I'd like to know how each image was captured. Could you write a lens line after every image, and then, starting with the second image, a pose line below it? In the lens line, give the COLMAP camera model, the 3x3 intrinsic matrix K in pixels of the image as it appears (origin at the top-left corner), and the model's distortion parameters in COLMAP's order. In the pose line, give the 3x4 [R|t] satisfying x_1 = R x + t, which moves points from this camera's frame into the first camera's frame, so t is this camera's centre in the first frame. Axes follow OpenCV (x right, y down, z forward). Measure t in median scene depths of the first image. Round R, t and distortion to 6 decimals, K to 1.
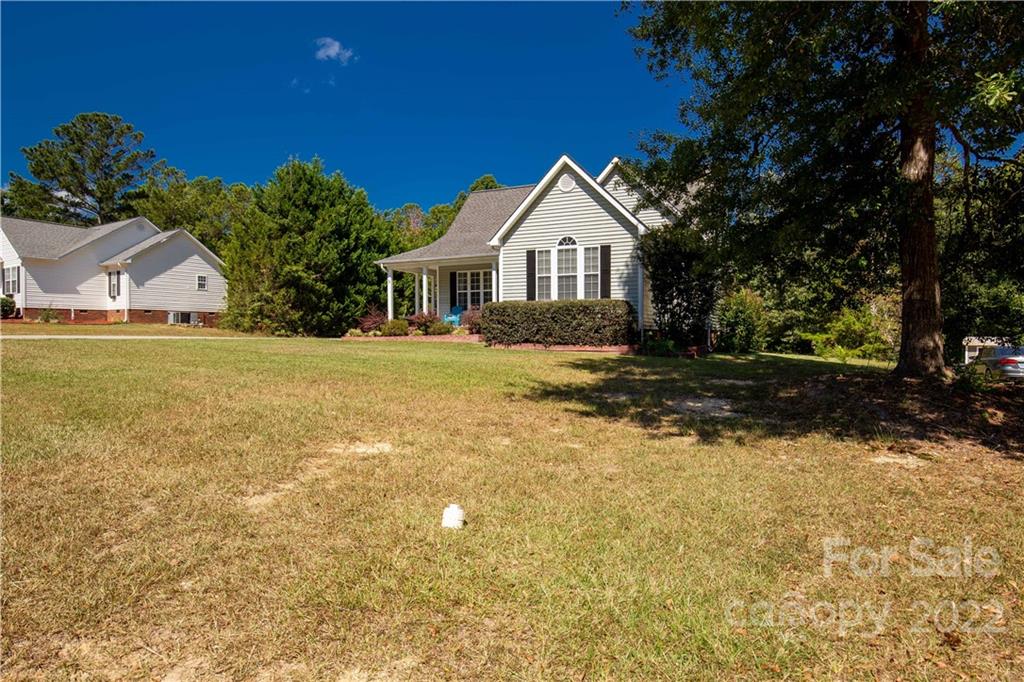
lens RADIAL K [[572.8, 0, 515.1], [0, 572.8, 339.5], [0, 0, 1]] dist [-0.001482, -0.000242]
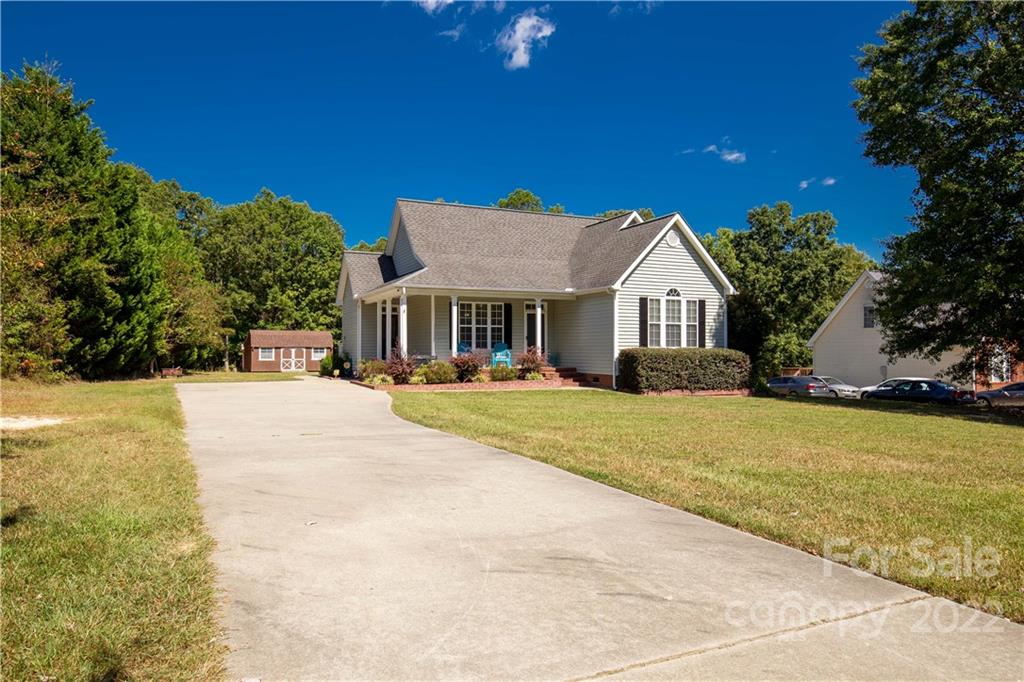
lens RADIAL K [[640.7, 0, 503.9], [0, 640.7, 341.8], [0, 0, 1]] dist [0.007622, 0.004988]
pose [[0.665158, 0.009373, 0.746644, -0.983739], [0.001386, 0.999904, -0.013787, -0.060646], [-0.746701, 0.010205, 0.665081, 0.420771]]
